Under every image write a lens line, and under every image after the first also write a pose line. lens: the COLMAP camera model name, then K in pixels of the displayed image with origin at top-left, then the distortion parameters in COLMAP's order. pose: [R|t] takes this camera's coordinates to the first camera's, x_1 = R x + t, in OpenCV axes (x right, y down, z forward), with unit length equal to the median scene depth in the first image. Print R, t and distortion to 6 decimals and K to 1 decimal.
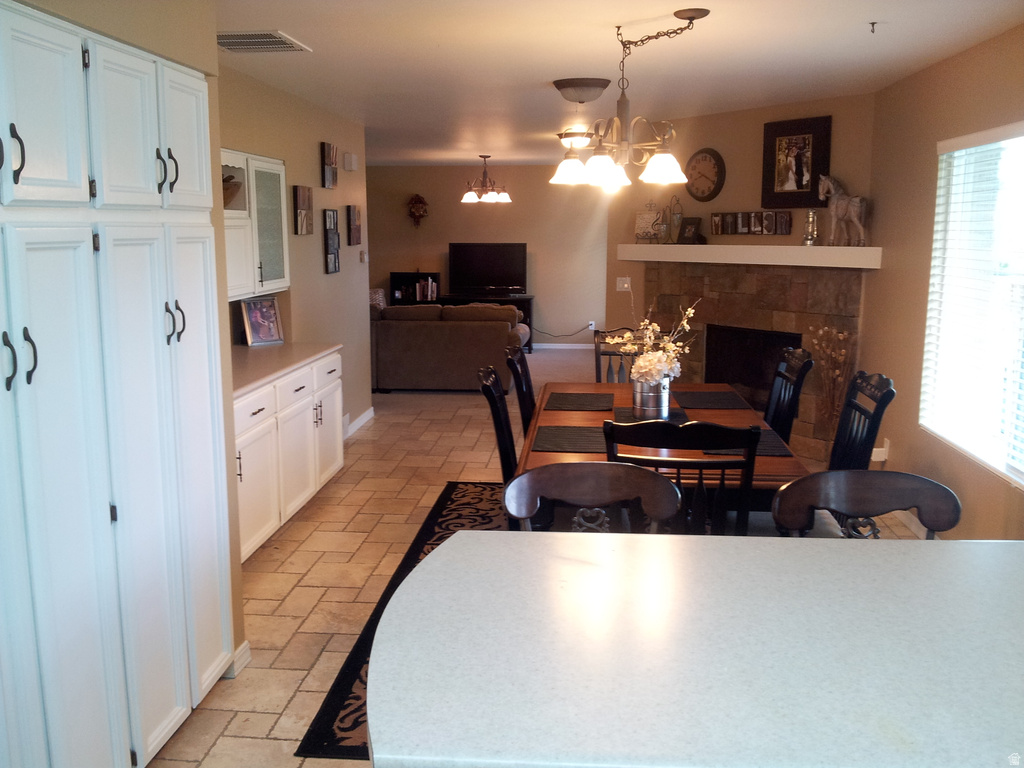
lens RADIAL K [[912.0, 0, 513.0], [0, 912.0, 371.7], [0, 0, 1]] dist [0.144242, -0.414777]
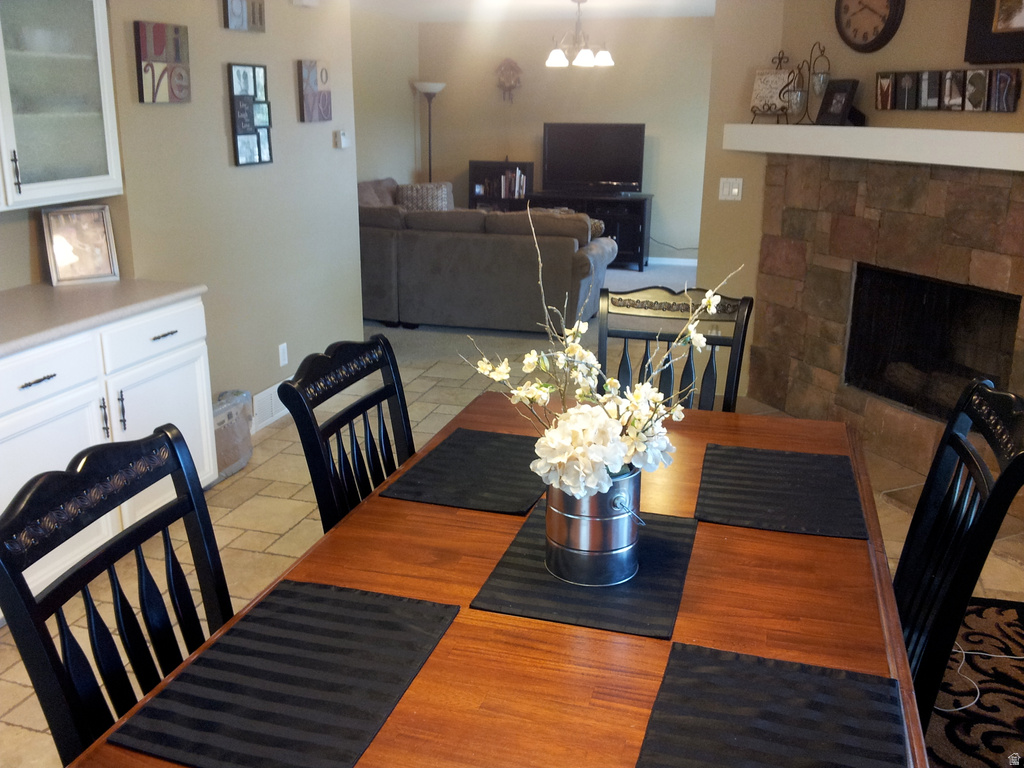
lens RADIAL K [[924.9, 0, 509.3], [0, 924.9, 373.5], [0, 0, 1]] dist [0.104281, -0.308231]
pose [[0.979646, 0.061215, -0.191169, 0.104991], [-0.037747, 0.991554, 0.124078, -0.044971], [0.197150, -0.114337, 0.973683, 0.338180]]
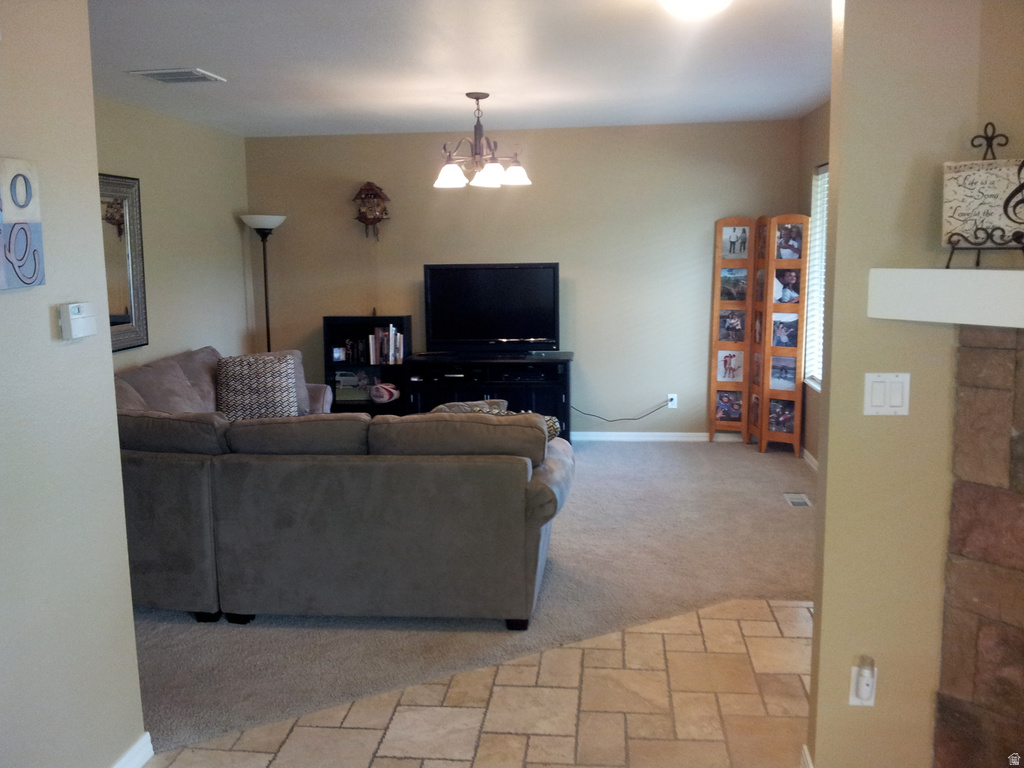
lens RADIAL K [[912.0, 0, 513.0], [0, 912.0, 371.7], [0, 0, 1]] dist [0.144242, -0.414777]
pose [[0.999566, -0.013673, -0.026104, 0.000166], [0.013240, 0.999773, -0.016687, -0.102893], [0.026326, 0.016334, 0.999520, 0.697928]]
